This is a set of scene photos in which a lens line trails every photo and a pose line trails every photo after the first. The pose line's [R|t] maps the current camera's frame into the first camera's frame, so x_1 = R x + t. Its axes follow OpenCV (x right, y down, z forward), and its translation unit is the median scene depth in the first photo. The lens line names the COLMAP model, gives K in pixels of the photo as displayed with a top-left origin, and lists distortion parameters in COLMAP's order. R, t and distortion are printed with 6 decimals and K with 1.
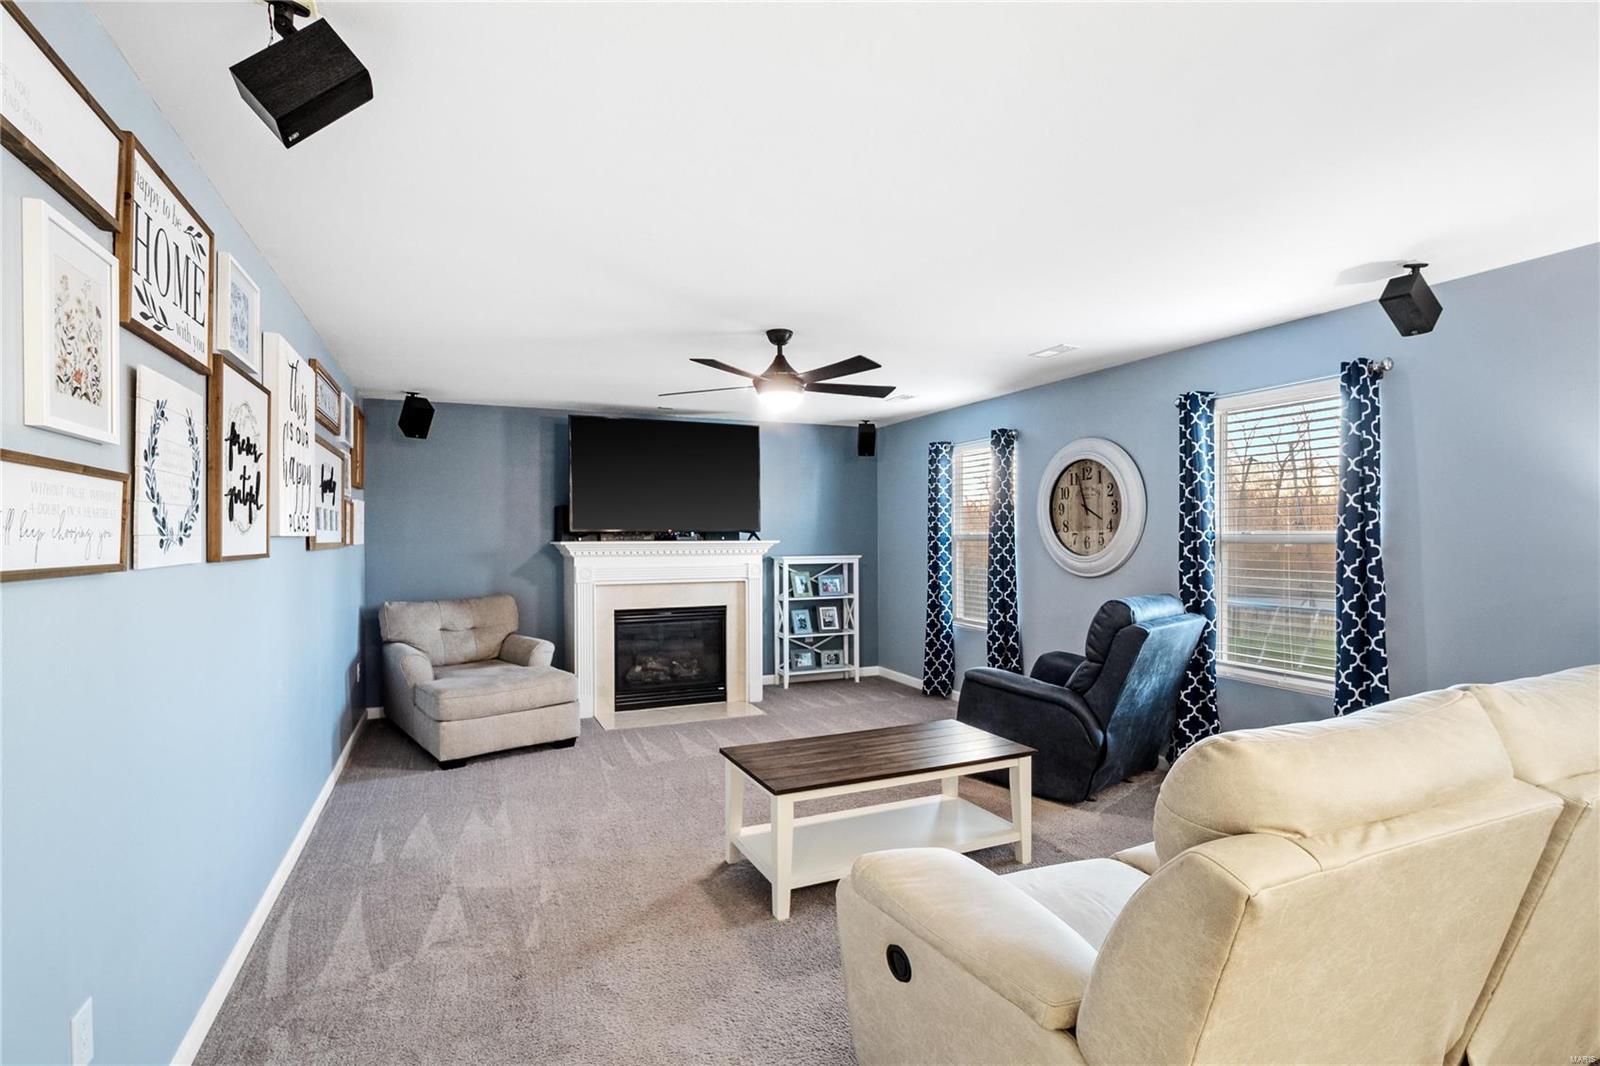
lens RADIAL K [[779.5, 0, 806.6], [0, 779.5, 543.0], [0, 0, 1]] dist [-0.000015, 0.000152]
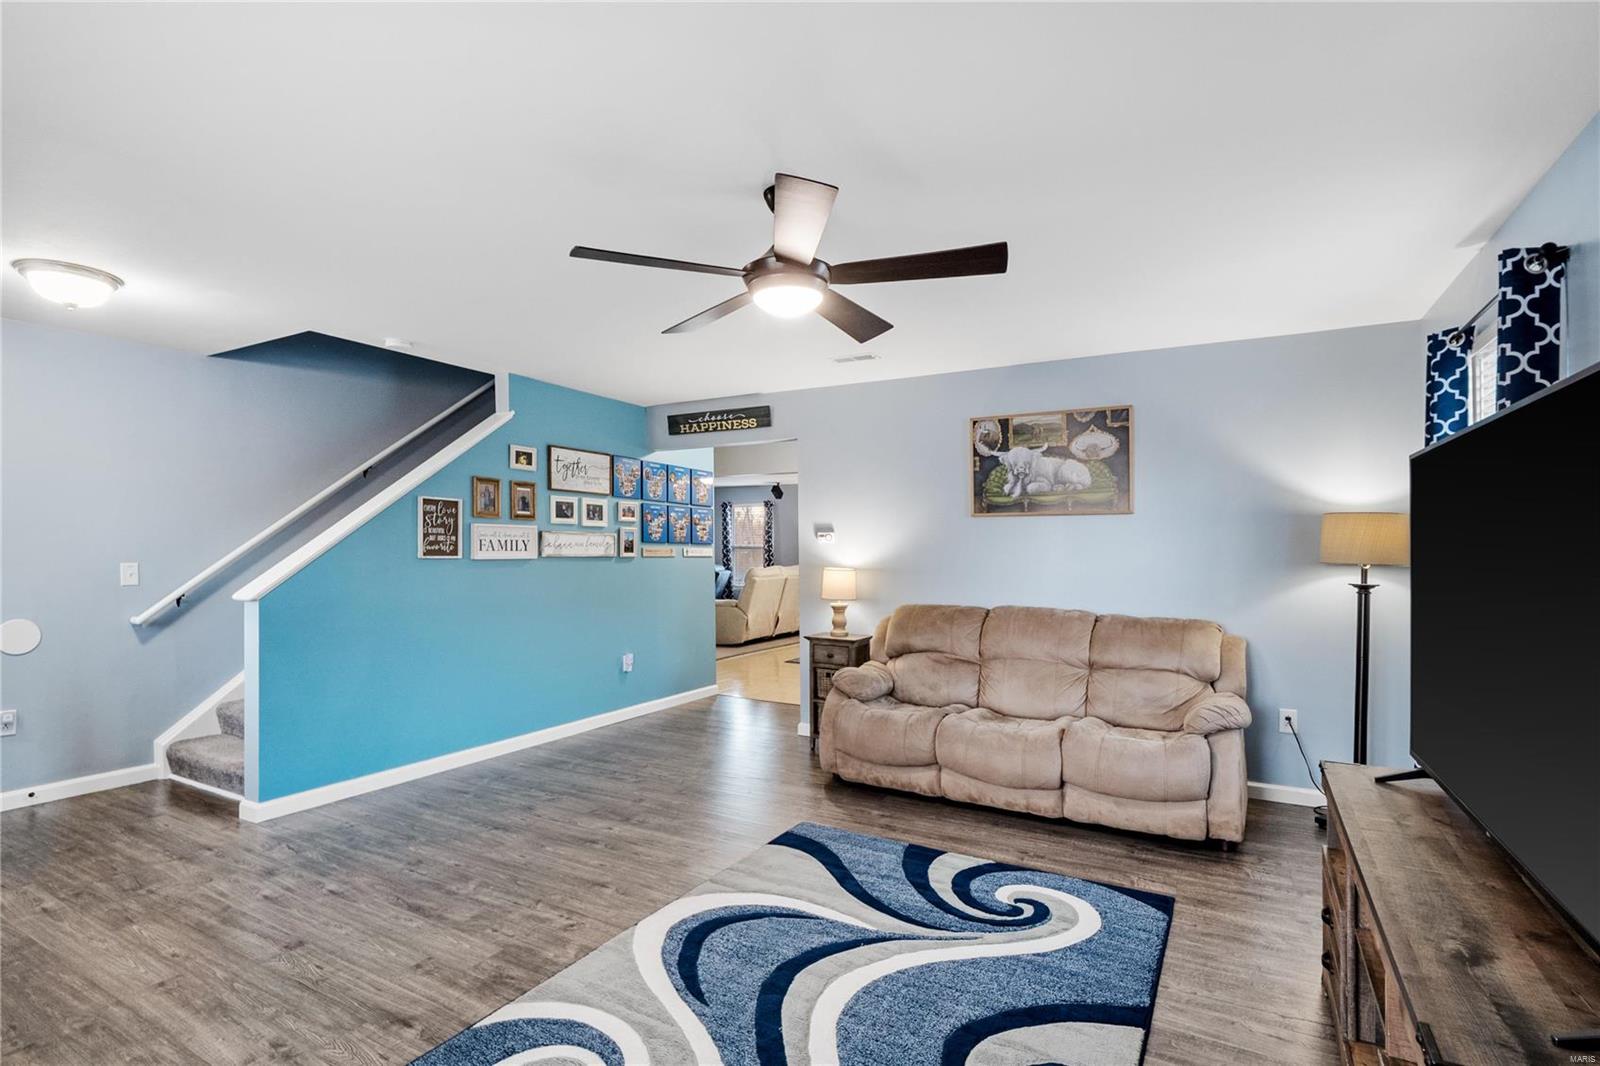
lens RADIAL K [[779.5, 0, 806.6], [0, 779.5, 543.0], [0, 0, 1]] dist [-0.000015, 0.000152]
pose [[0.795439, 0.001107, 0.606033, -1.244634], [0.004755, 0.999956, -0.008068, 0.005085], [-0.606016, 0.009299, 0.795398, -1.840844]]
